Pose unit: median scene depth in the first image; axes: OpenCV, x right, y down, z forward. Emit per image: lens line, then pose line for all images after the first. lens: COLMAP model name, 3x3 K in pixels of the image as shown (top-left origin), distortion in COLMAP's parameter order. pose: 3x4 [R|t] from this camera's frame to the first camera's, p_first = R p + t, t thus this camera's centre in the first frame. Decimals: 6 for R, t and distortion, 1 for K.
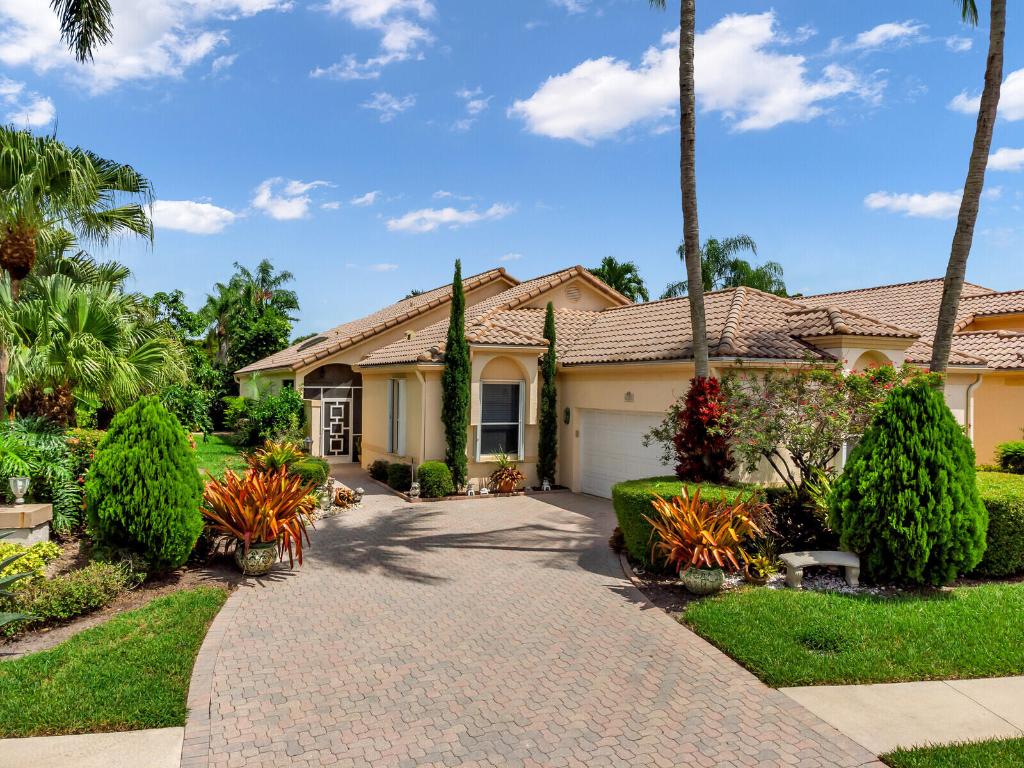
lens RADIAL K [[756.0, 0, 512.1], [0, 756.0, 383.0], [0, 0, 1]] dist [0.026549, 0.013714]
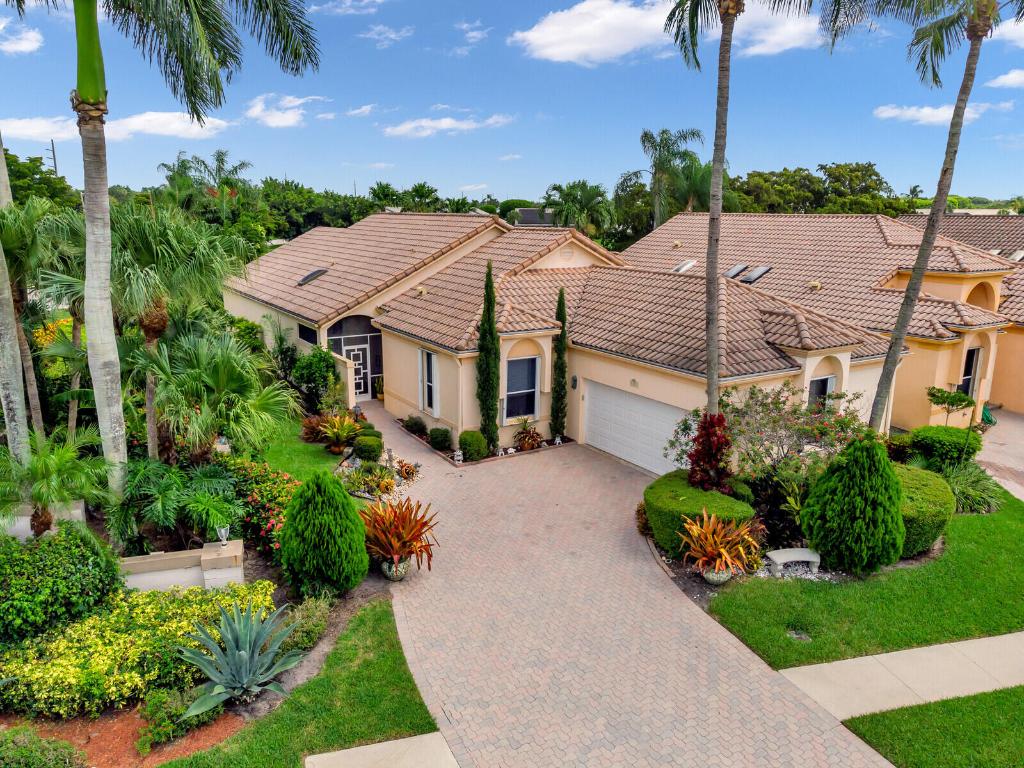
lens RADIAL K [[756.0, 0, 511.9], [0, 756.0, 385.1], [0, 0, 1]] dist [0.026549, 0.013714]
pose [[0.993935, -0.030293, 0.105713, -0.237406], [0.003921, 0.970462, 0.241224, -0.374567], [-0.109897, -0.239346, 0.964695, -0.234227]]
